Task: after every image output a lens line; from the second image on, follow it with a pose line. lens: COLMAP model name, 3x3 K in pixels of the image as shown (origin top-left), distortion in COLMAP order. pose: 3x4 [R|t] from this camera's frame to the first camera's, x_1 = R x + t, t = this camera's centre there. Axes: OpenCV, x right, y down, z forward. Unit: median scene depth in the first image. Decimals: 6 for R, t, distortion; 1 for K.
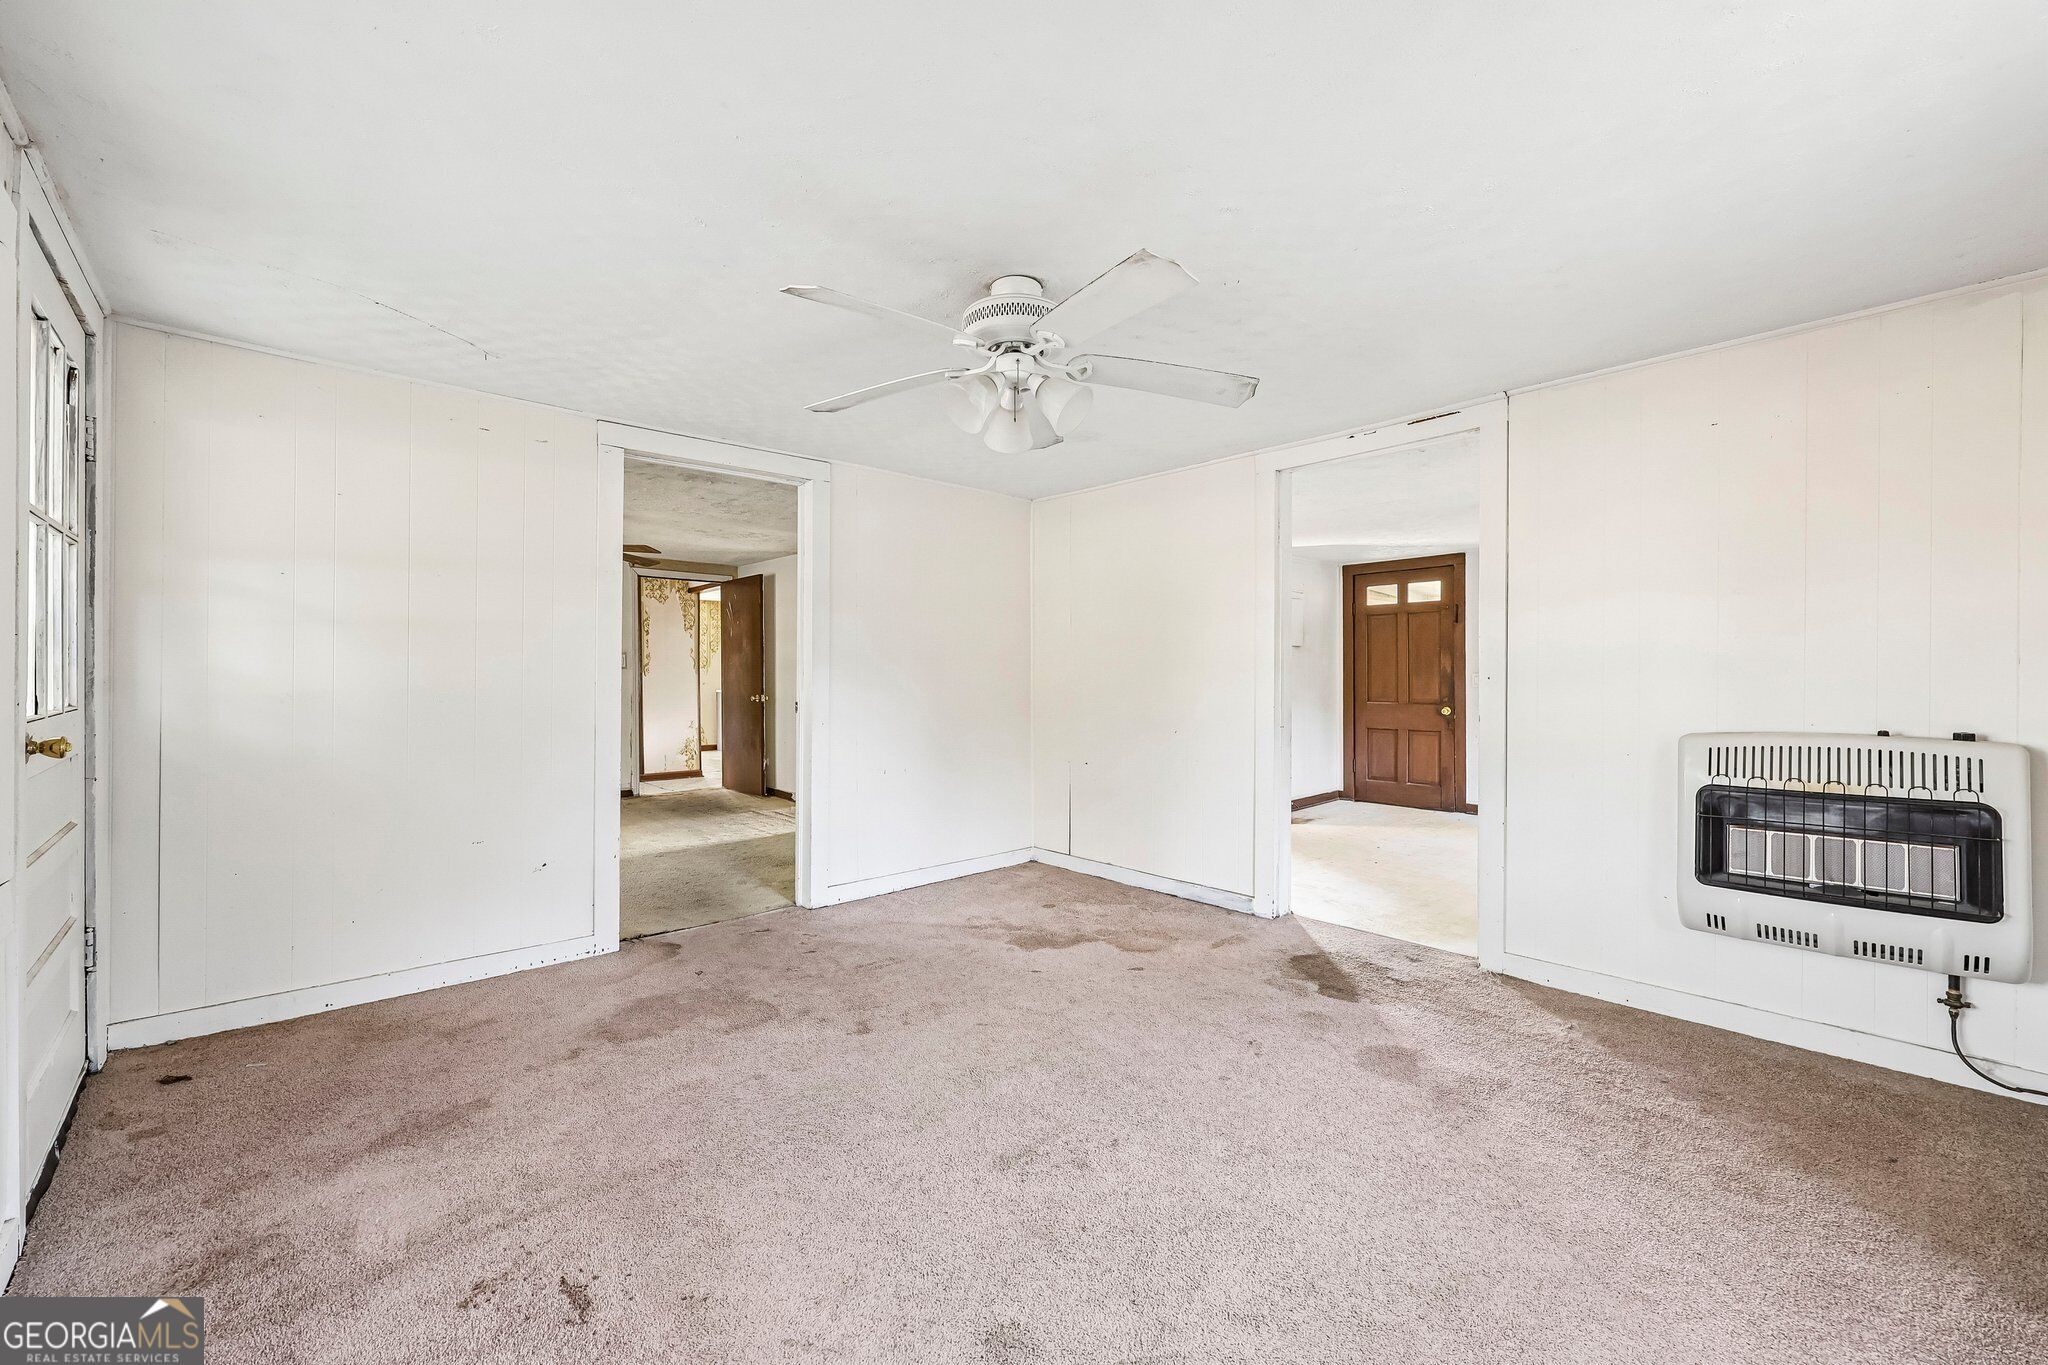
lens RADIAL K [[819.7, 0, 1019.5], [0, 819.7, 683.5], [0, 0, 1]] dist [-0.004556, 0.000965]
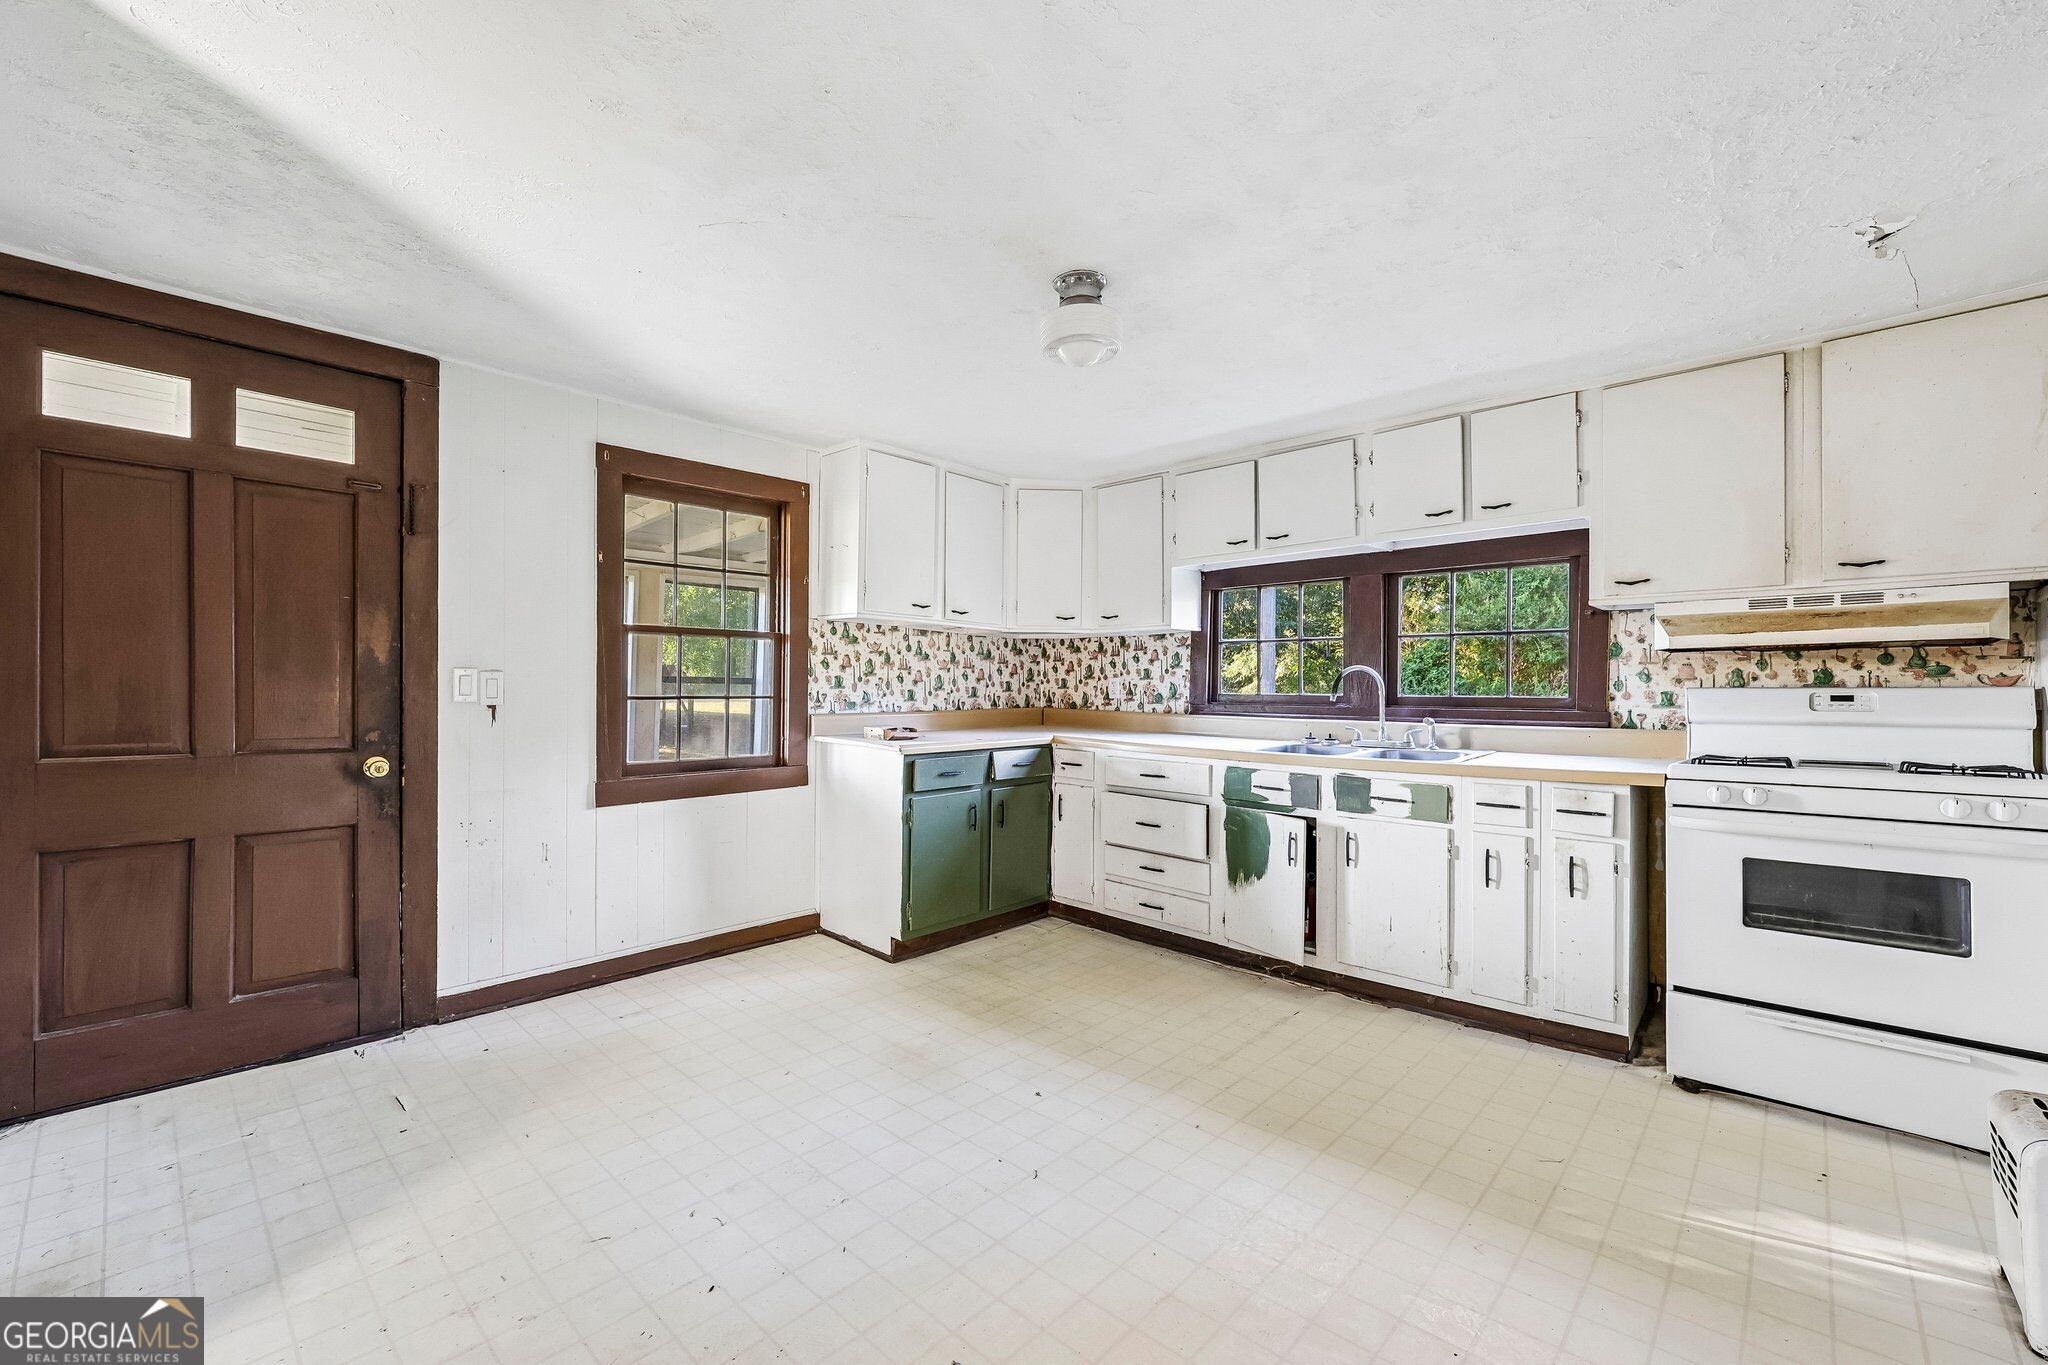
lens RADIAL K [[819.7, 0, 1025.7], [0, 819.7, 693.2], [0, 0, 1]] dist [-0.004556, 0.000965]
pose [[-0.085460, -0.003764, 0.996334, 0.254035], [-0.001779, 0.999992, 0.003626, -0.003622], [-0.996340, -0.001462, -0.085466, 1.462877]]
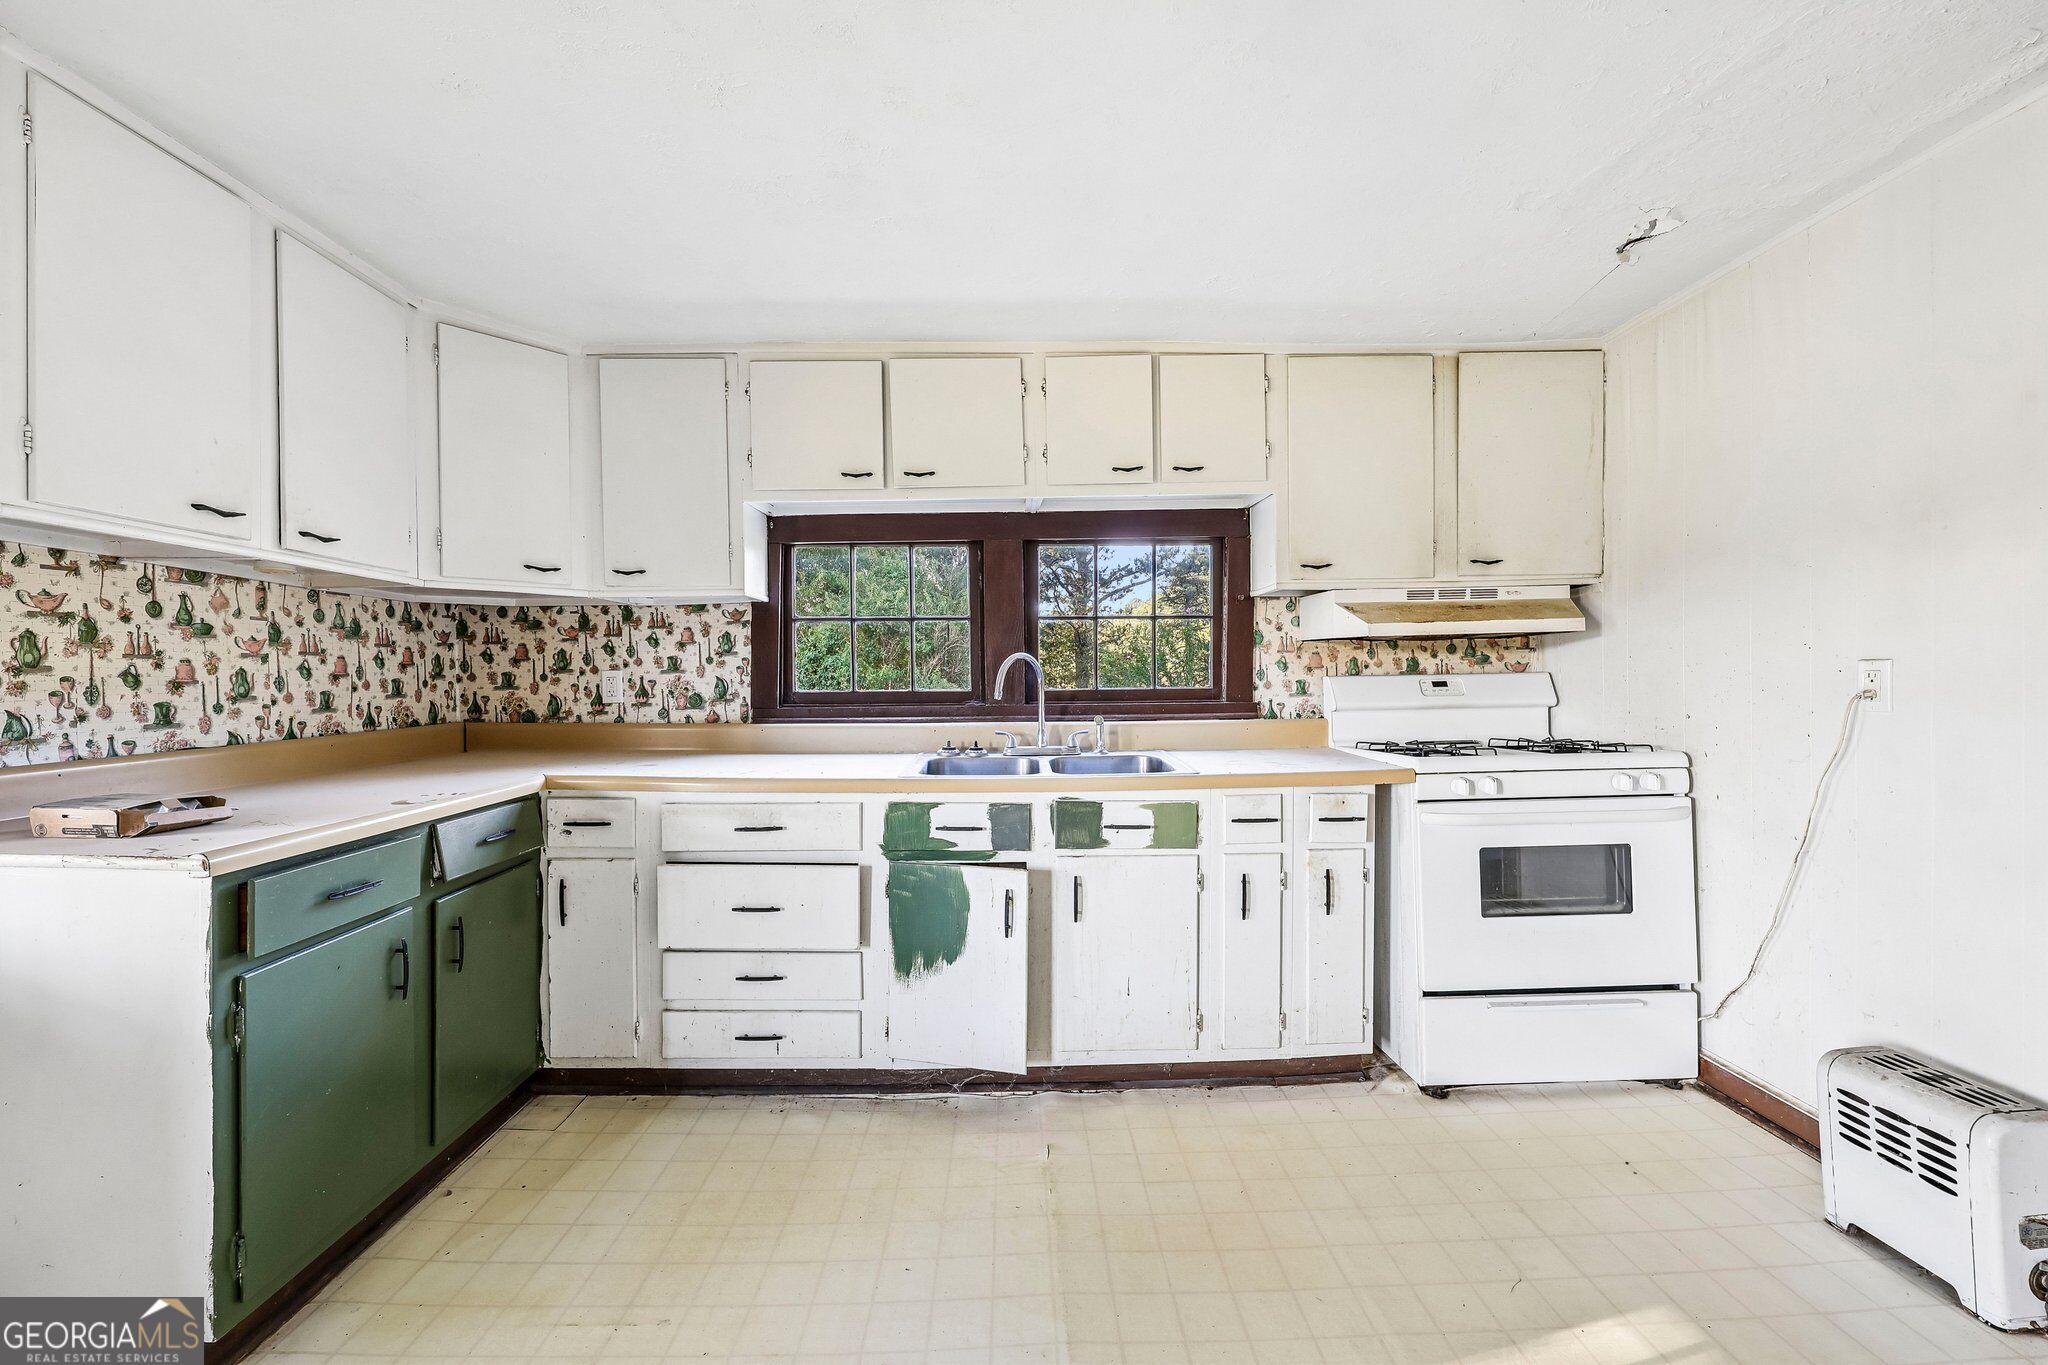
lens RADIAL K [[819.7, 0, 1016.5], [0, 819.7, 683.2], [0, 0, 1]] dist [-0.004556, 0.000965]
pose [[-0.750233, 0.004080, 0.661161, 0.688052], [0.015411, 0.999817, 0.011317, -0.013920], [-0.660994, 0.018679, -0.750158, 1.558176]]
